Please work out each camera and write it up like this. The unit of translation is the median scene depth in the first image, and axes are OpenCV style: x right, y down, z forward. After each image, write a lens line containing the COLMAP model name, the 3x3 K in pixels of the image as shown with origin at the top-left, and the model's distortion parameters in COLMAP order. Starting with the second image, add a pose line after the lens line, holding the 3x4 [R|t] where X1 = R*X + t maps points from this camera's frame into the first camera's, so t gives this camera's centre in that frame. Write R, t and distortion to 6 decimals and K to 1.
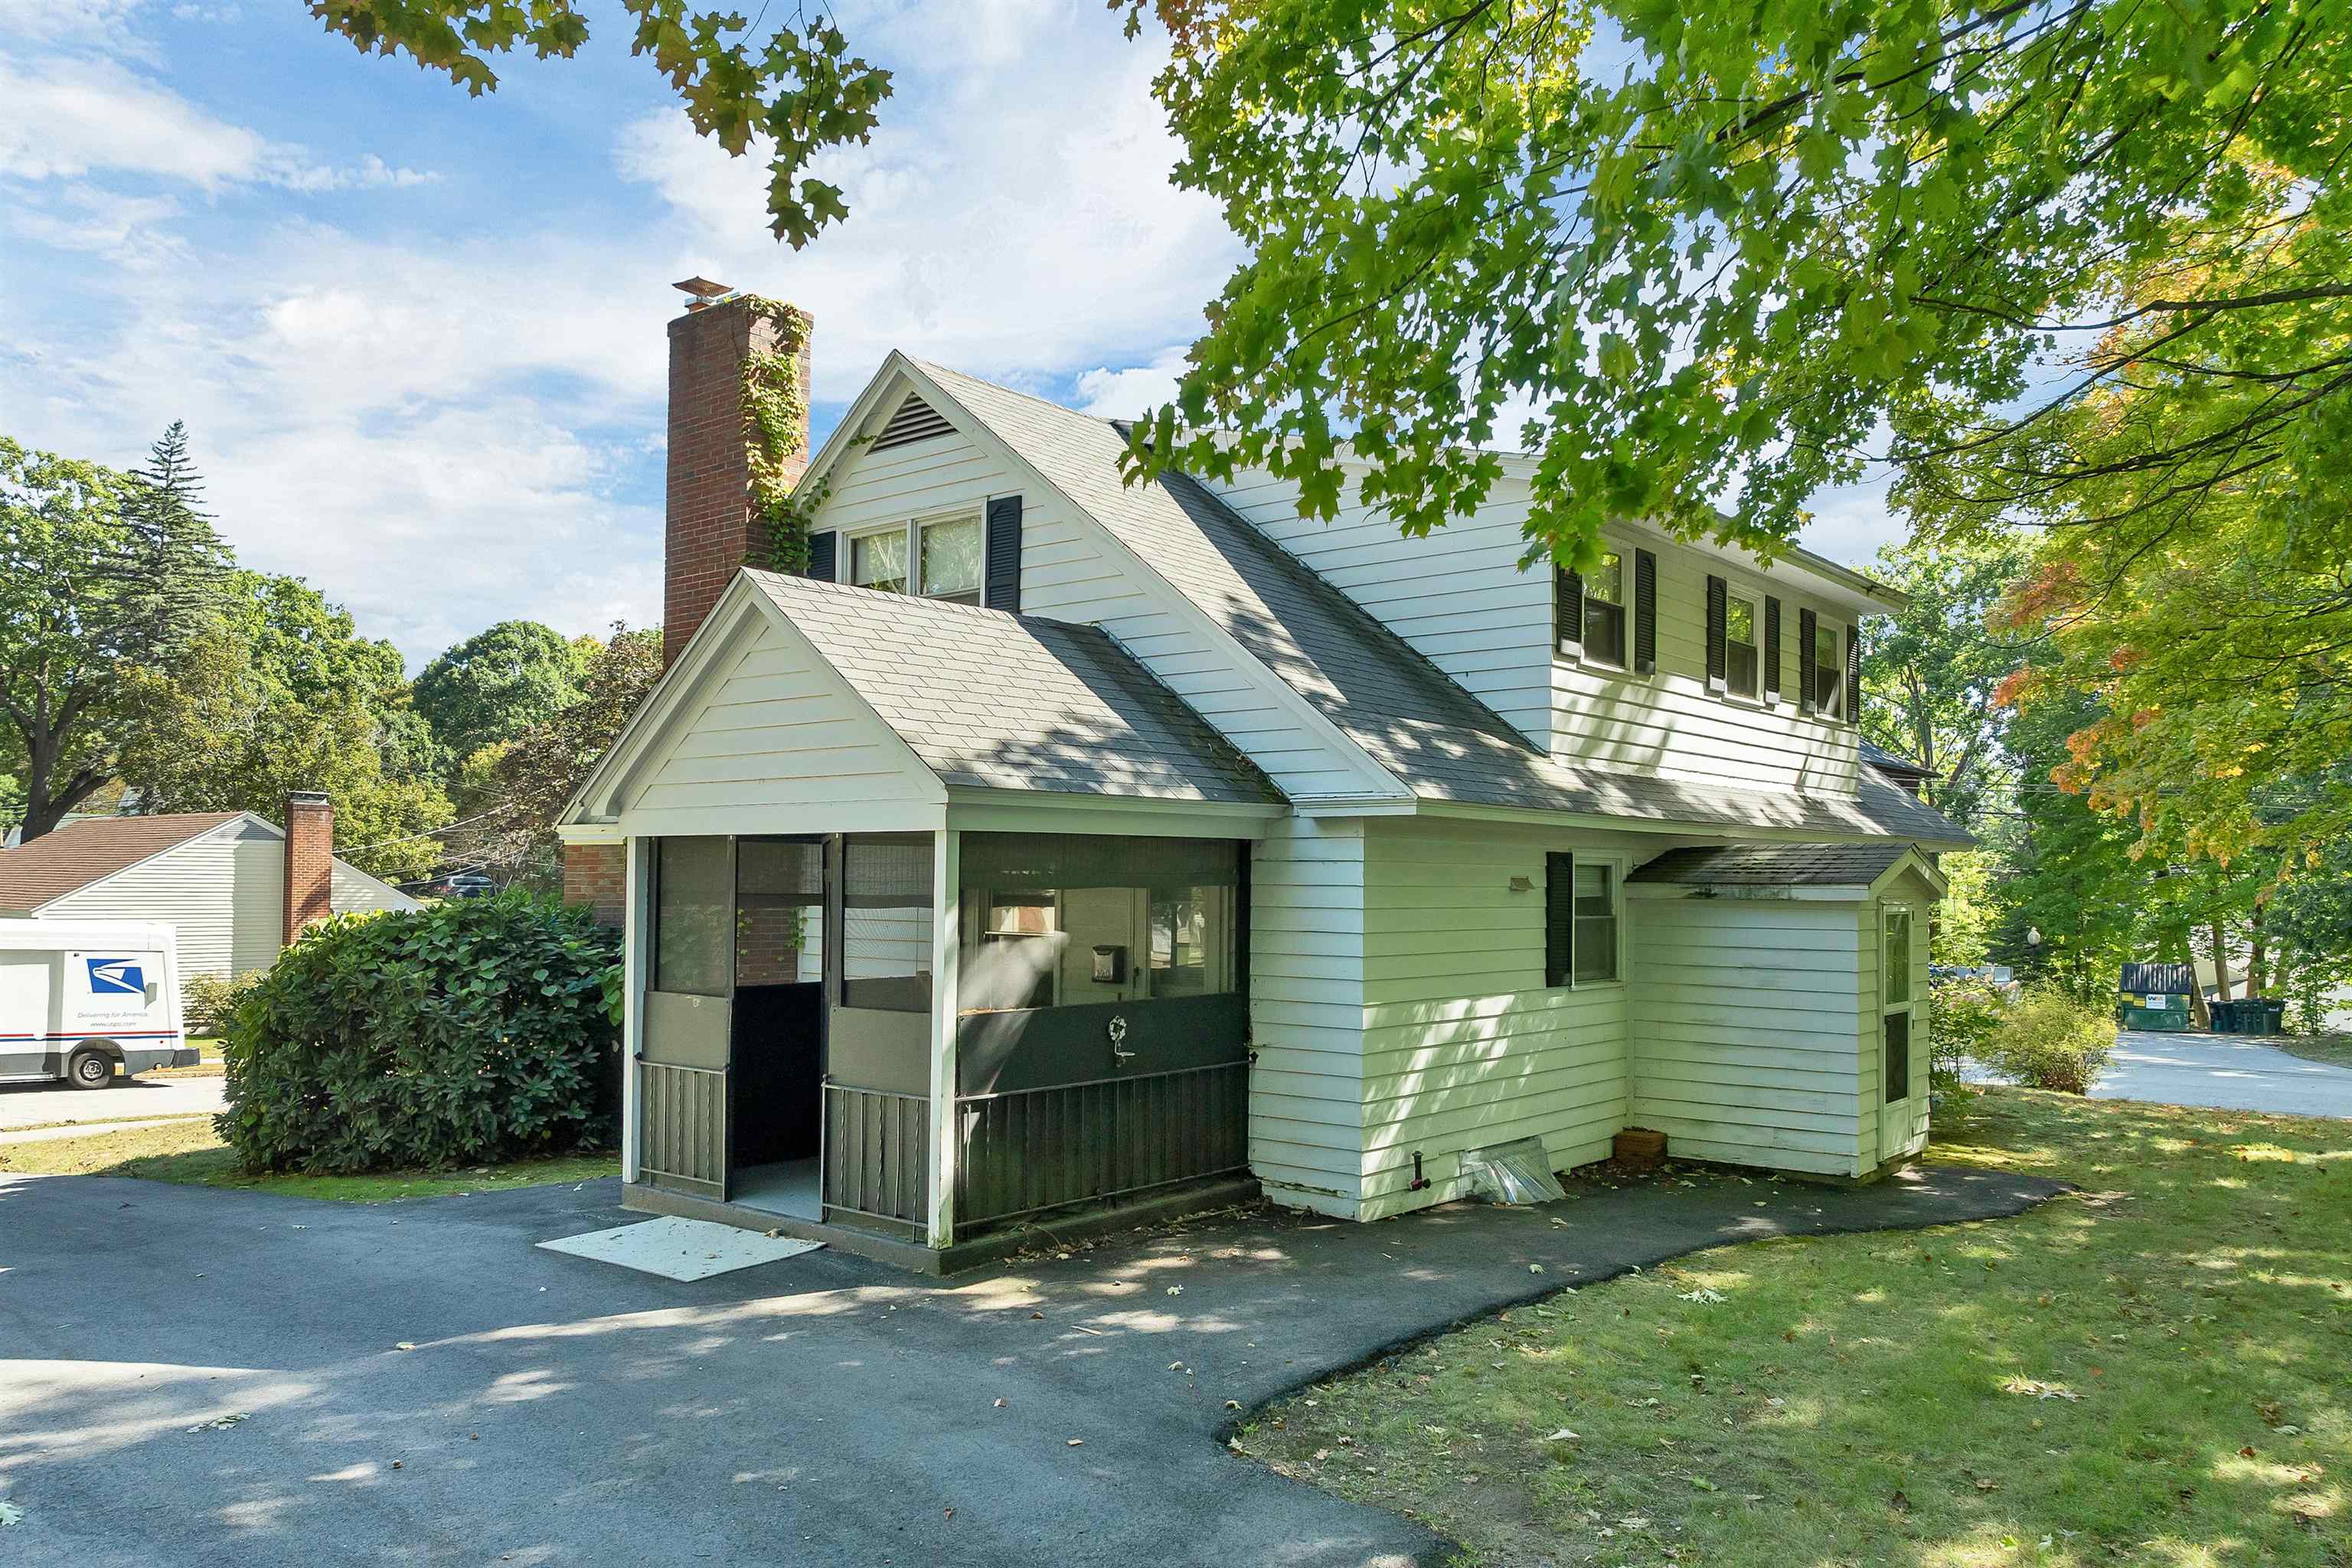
lens RADIAL K [[1685.8, 0, 1176.0], [0, 1685.8, 784.0], [0, 0, 1]] dist [-0.034462, -0.001289]
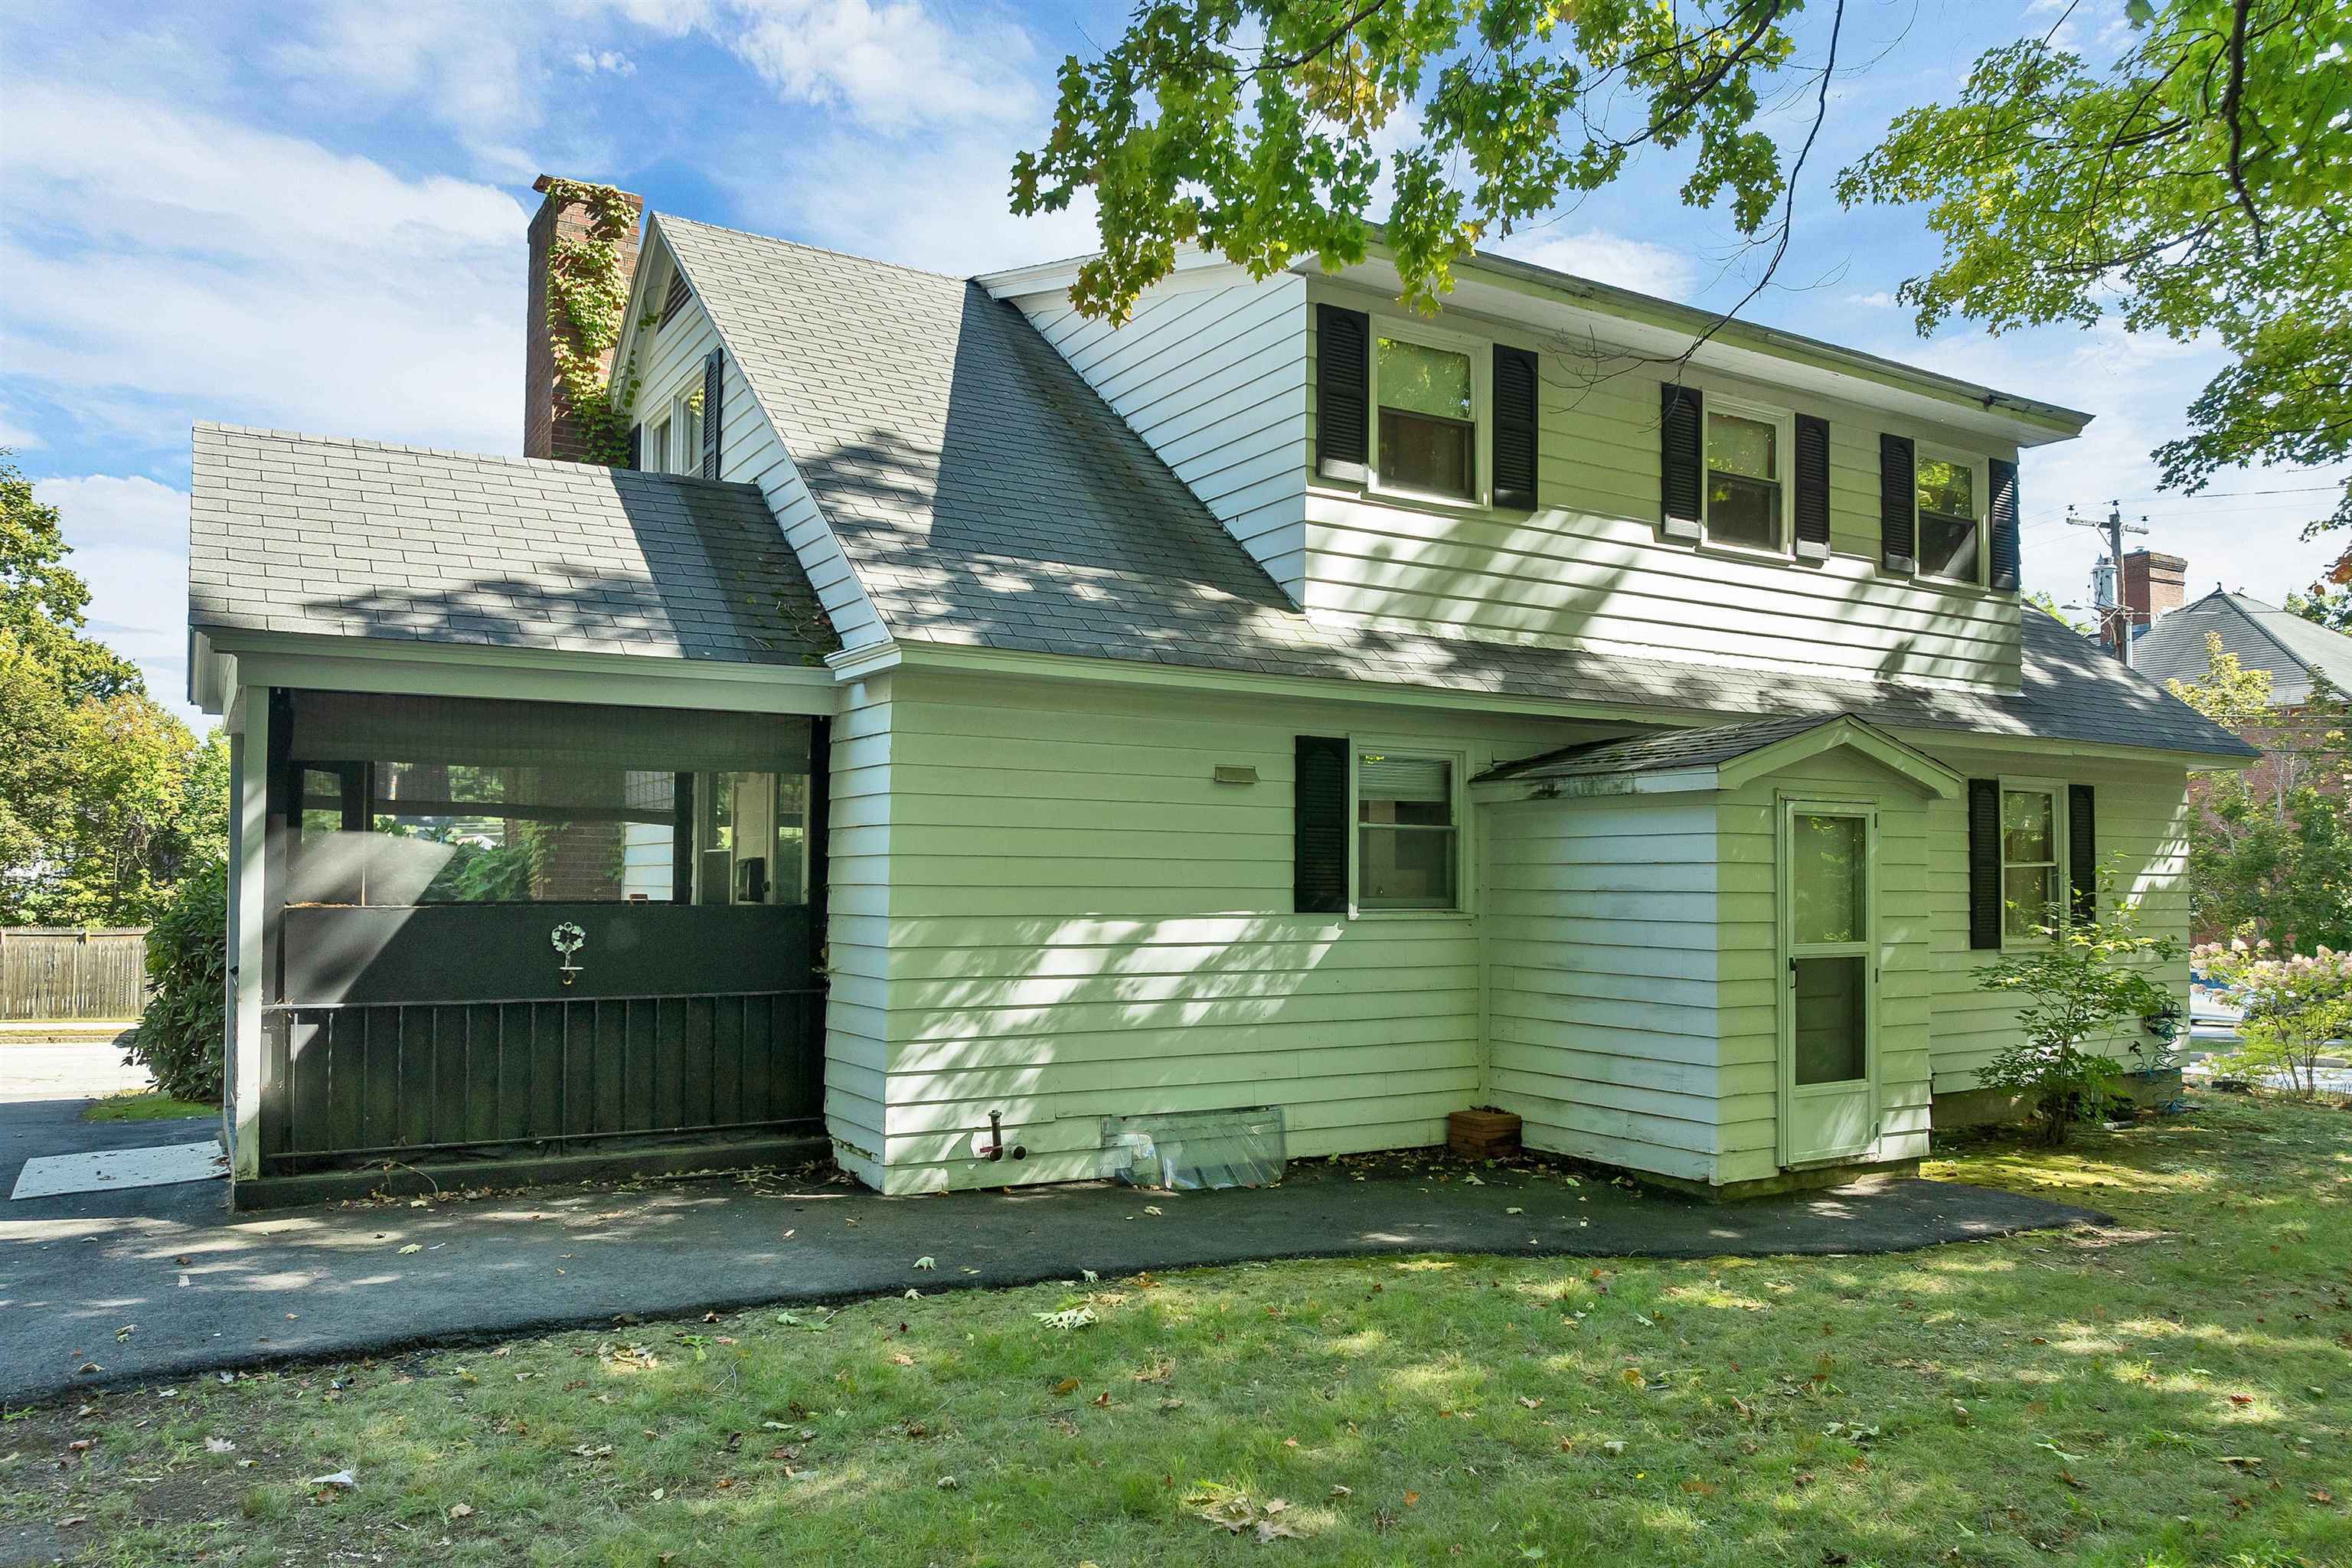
lens RADIAL K [[1685.8, 0, 1176.0], [0, 1685.8, 784.0], [0, 0, 1]] dist [-0.034462, -0.001289]
pose [[0.946384, -0.021035, -0.322357, 0.403303], [0.020379, 0.999778, -0.005408, 0.063362], [0.322399, -0.001452, 0.946603, 0.250574]]
